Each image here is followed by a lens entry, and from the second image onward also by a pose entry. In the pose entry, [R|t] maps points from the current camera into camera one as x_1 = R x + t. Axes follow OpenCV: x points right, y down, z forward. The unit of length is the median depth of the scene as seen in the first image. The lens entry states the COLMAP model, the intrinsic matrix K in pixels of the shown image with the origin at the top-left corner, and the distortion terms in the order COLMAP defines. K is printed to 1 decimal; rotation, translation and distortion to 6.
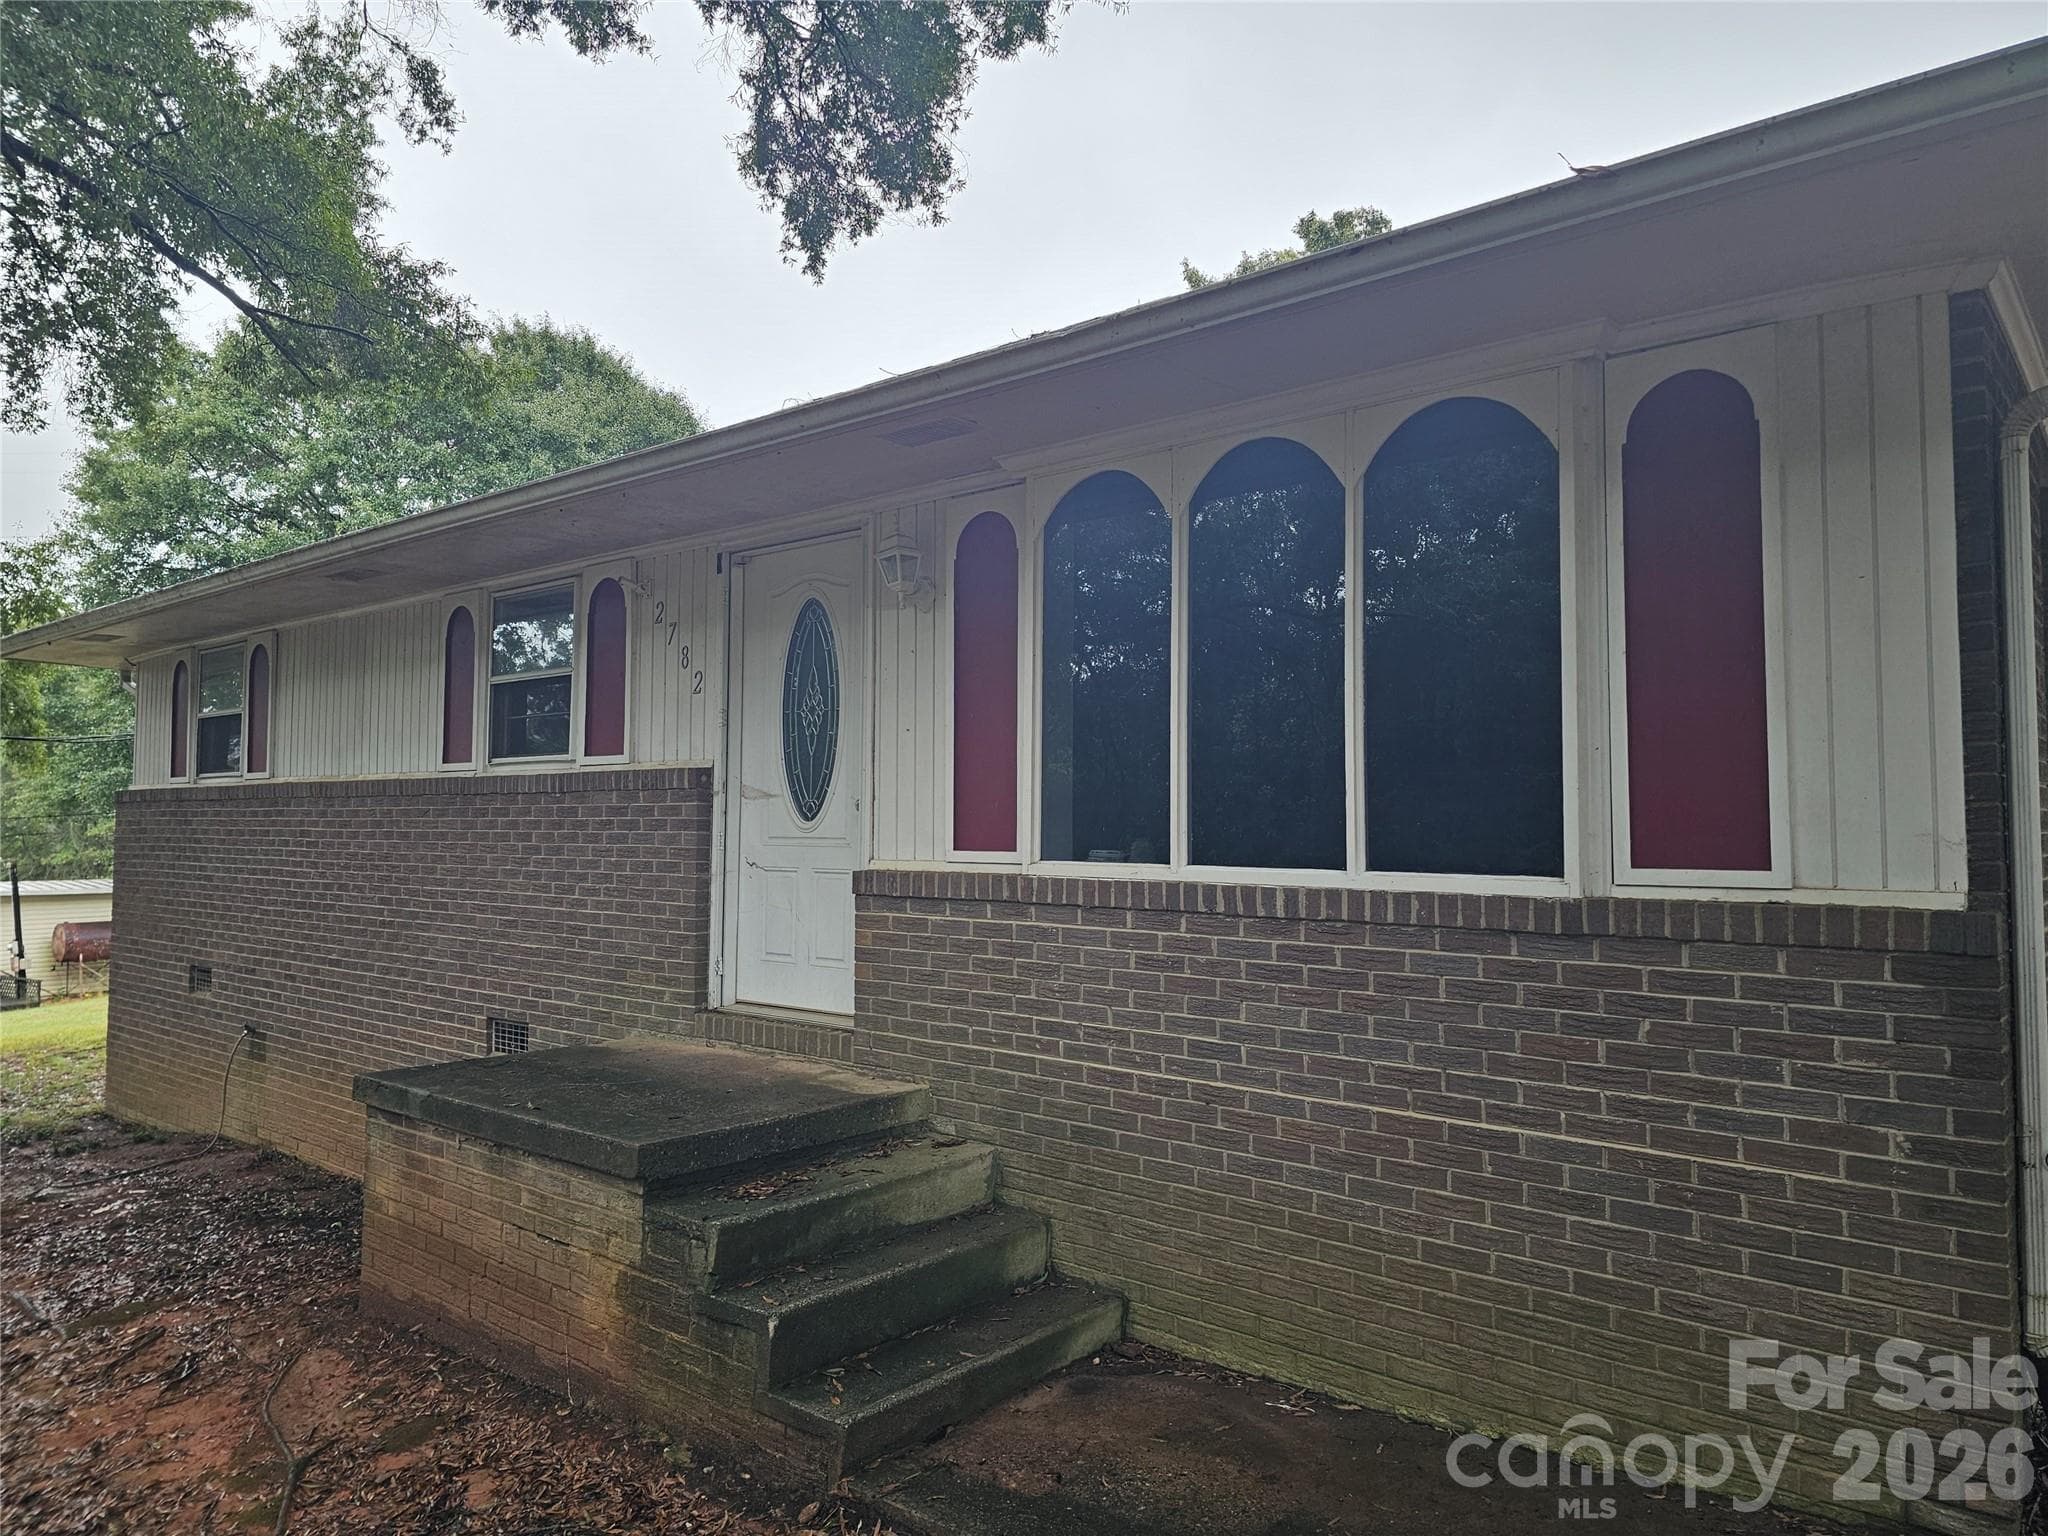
lens RADIAL K [[1393.3, 0, 1027.3], [0, 1393.3, 715.7], [0, 0, 1]] dist [0.104245, -0.126119]
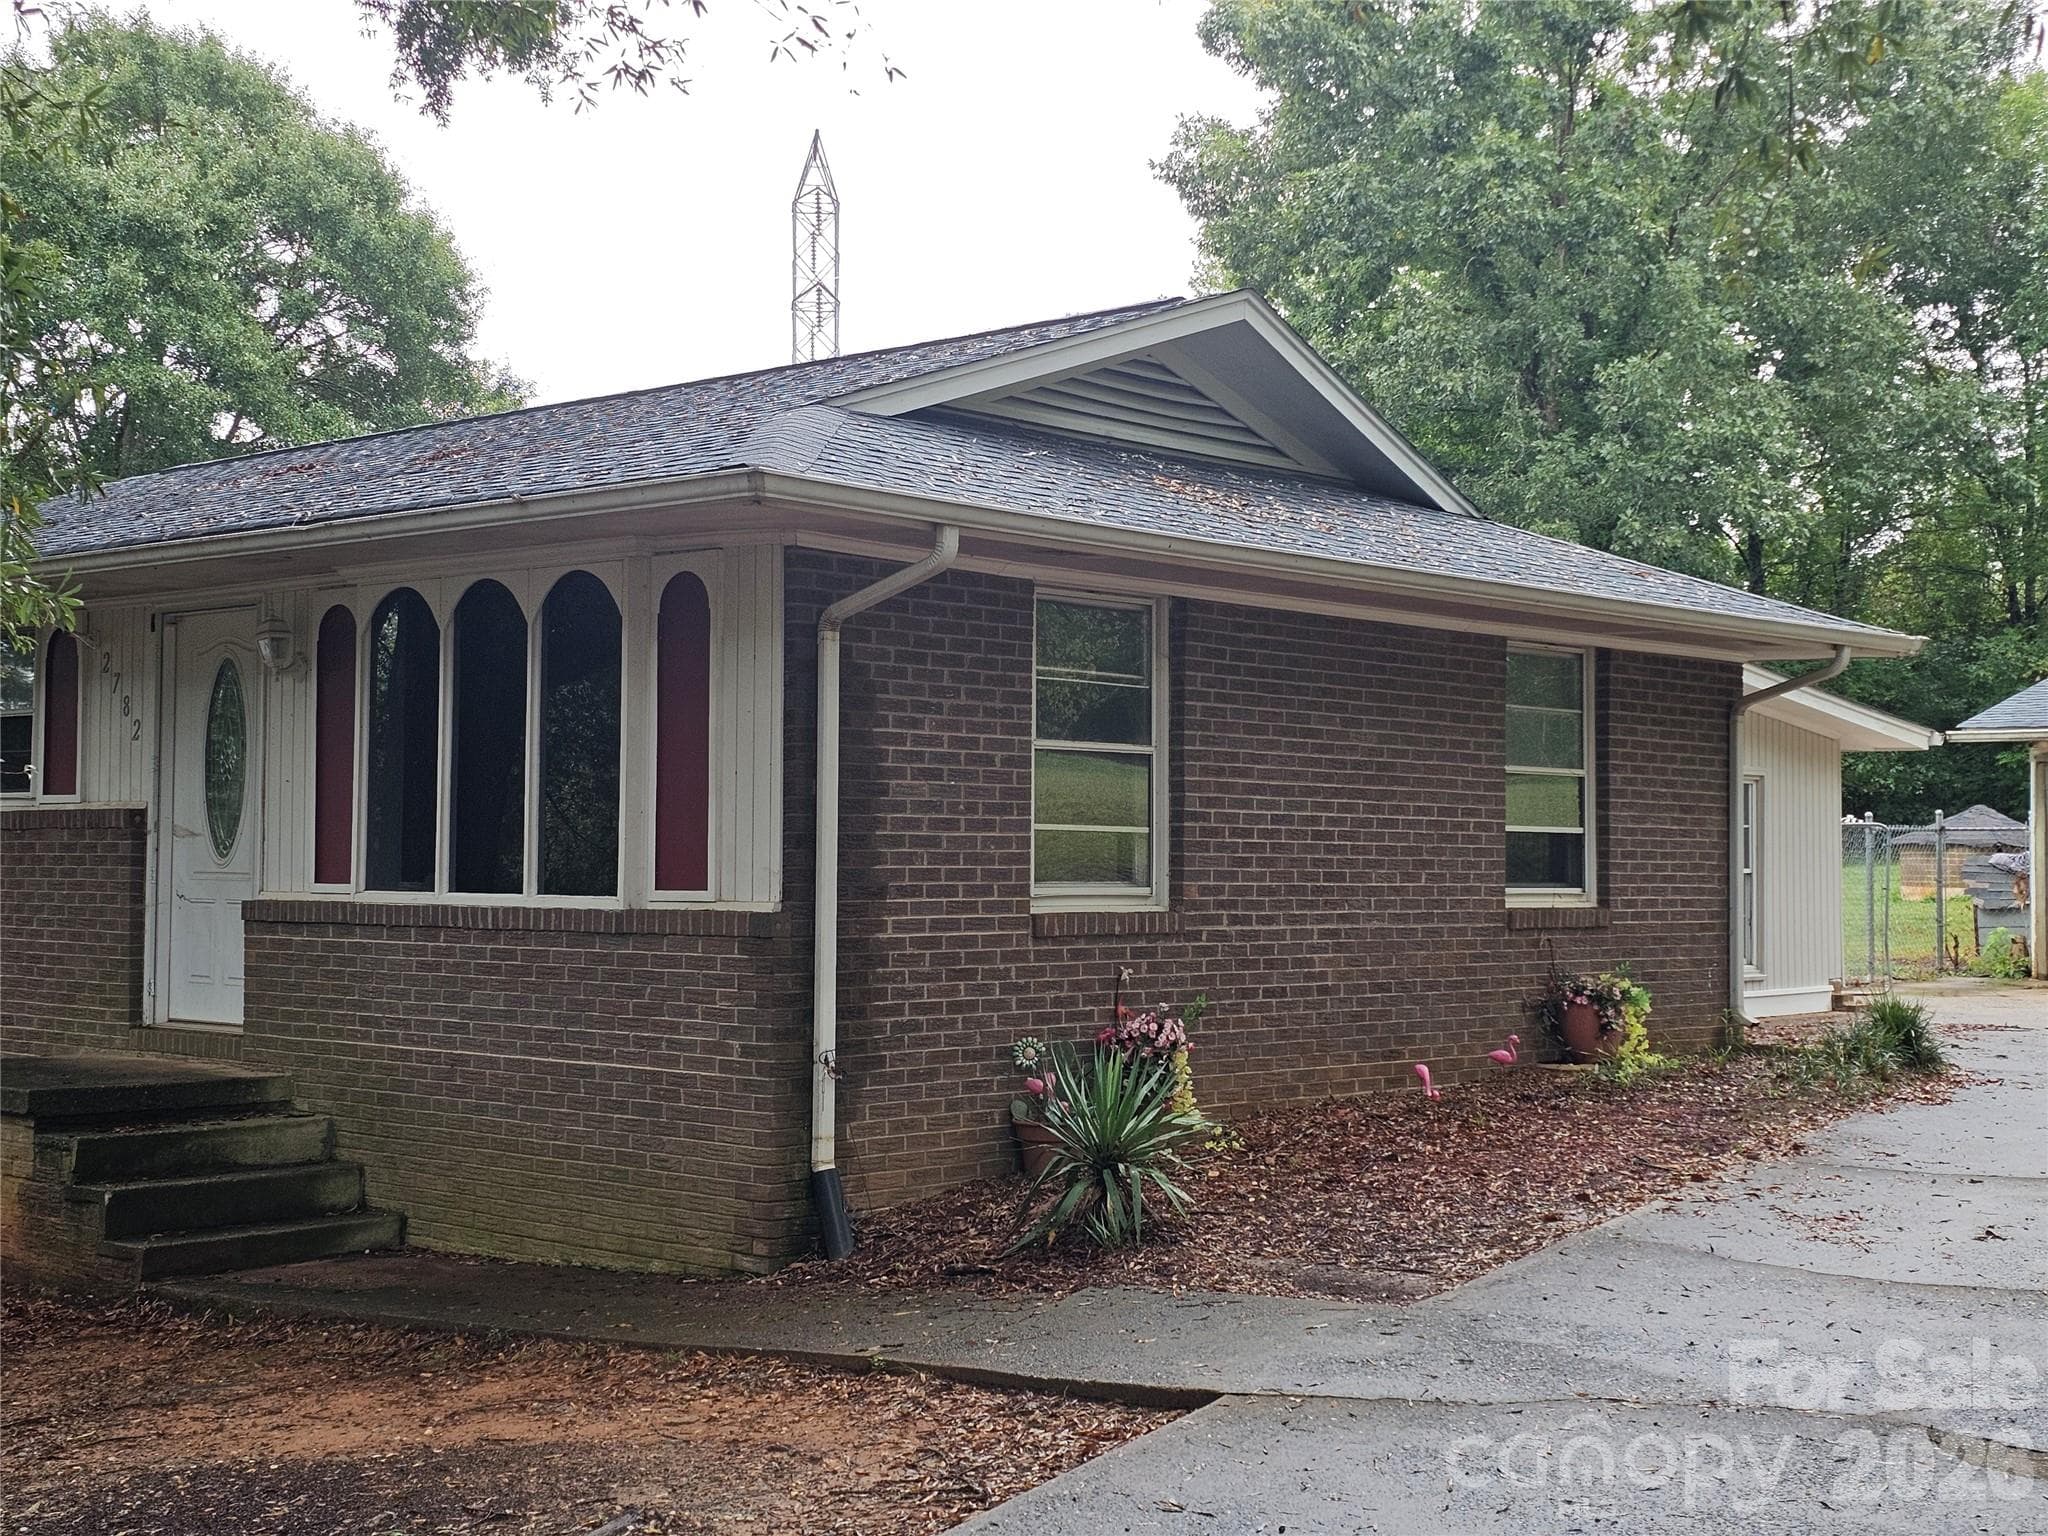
lens RADIAL K [[2745.9, 0, 1026.6], [0, 2745.9, 682.0], [0, 0, 1]] dist [0.159363, -0.360995]
pose [[0.999194, -0.000398, -0.040139, 0.562964], [0.001057, 0.999865, 0.016399, -0.099282], [0.040127, -0.016429, 0.999060, -1.172905]]
